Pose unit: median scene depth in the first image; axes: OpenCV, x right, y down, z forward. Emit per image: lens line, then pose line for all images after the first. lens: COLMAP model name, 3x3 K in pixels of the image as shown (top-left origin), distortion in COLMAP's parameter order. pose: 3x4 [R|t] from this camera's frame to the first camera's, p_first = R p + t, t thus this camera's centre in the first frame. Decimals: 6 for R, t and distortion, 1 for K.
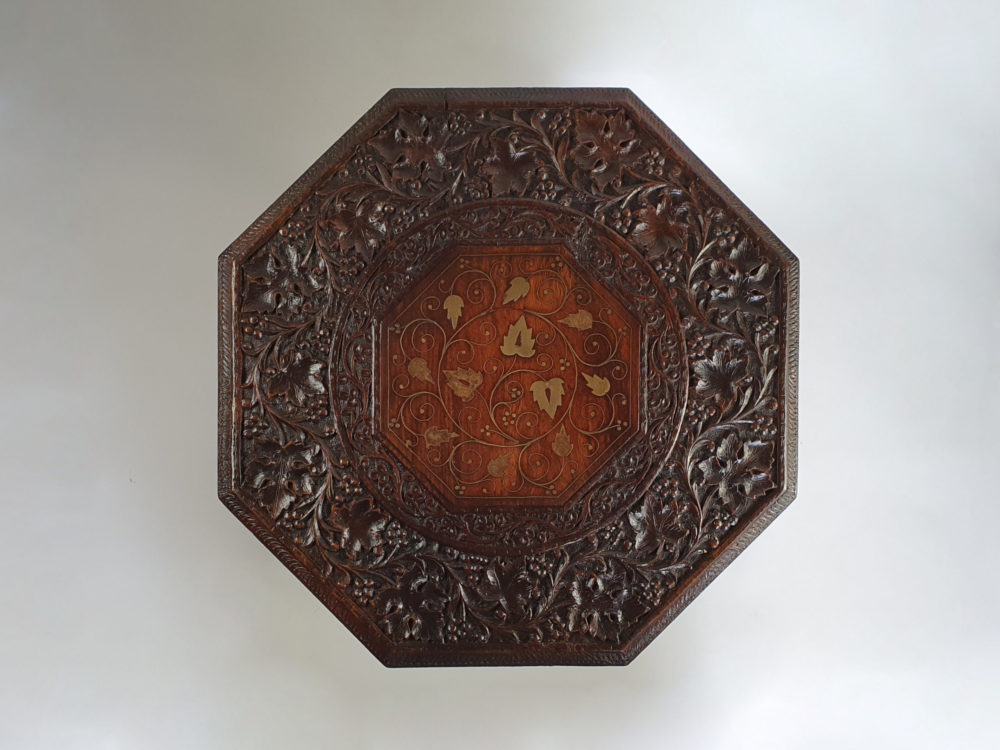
lens RADIAL K [[767.2, 0, 500.0], [0, 767.2, 375.0], [0, 0, 1]] dist [0.035440, -0.144679]
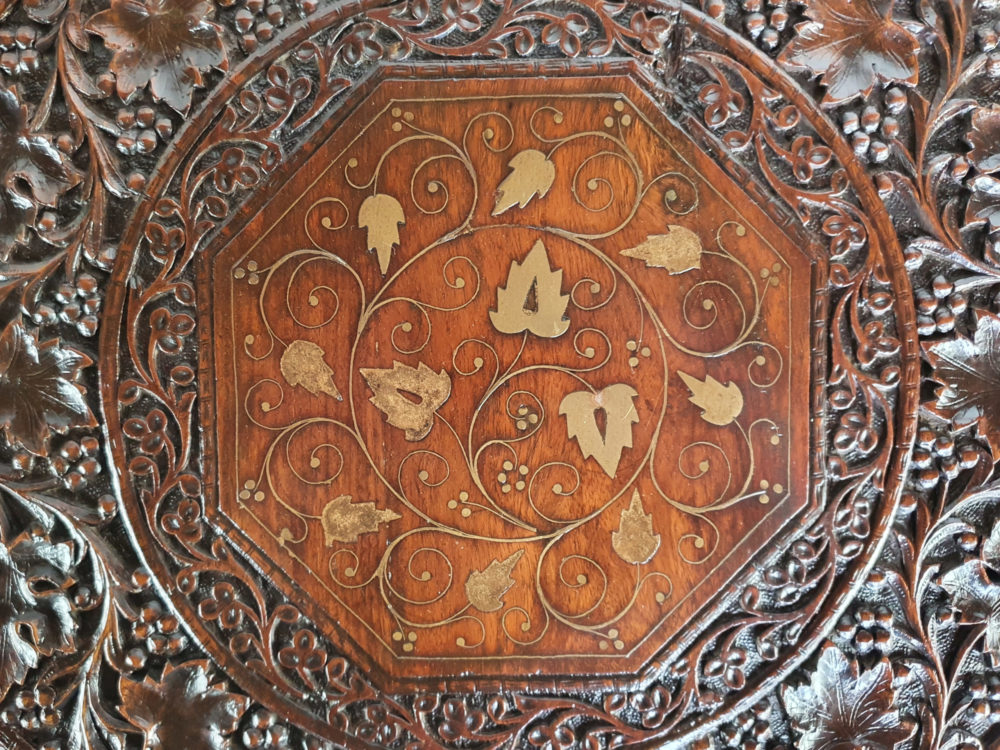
lens RADIAL K [[767.2, 0, 500.0], [0, 767.2, 375.0], [0, 0, 1]] dist [0.035440, -0.144679]
pose [[0.998659, -0.018202, 0.048467, -0.015863], [0.012902, 0.994122, 0.107498, -0.049232], [-0.050139, -0.106729, 0.993023, 0.566284]]
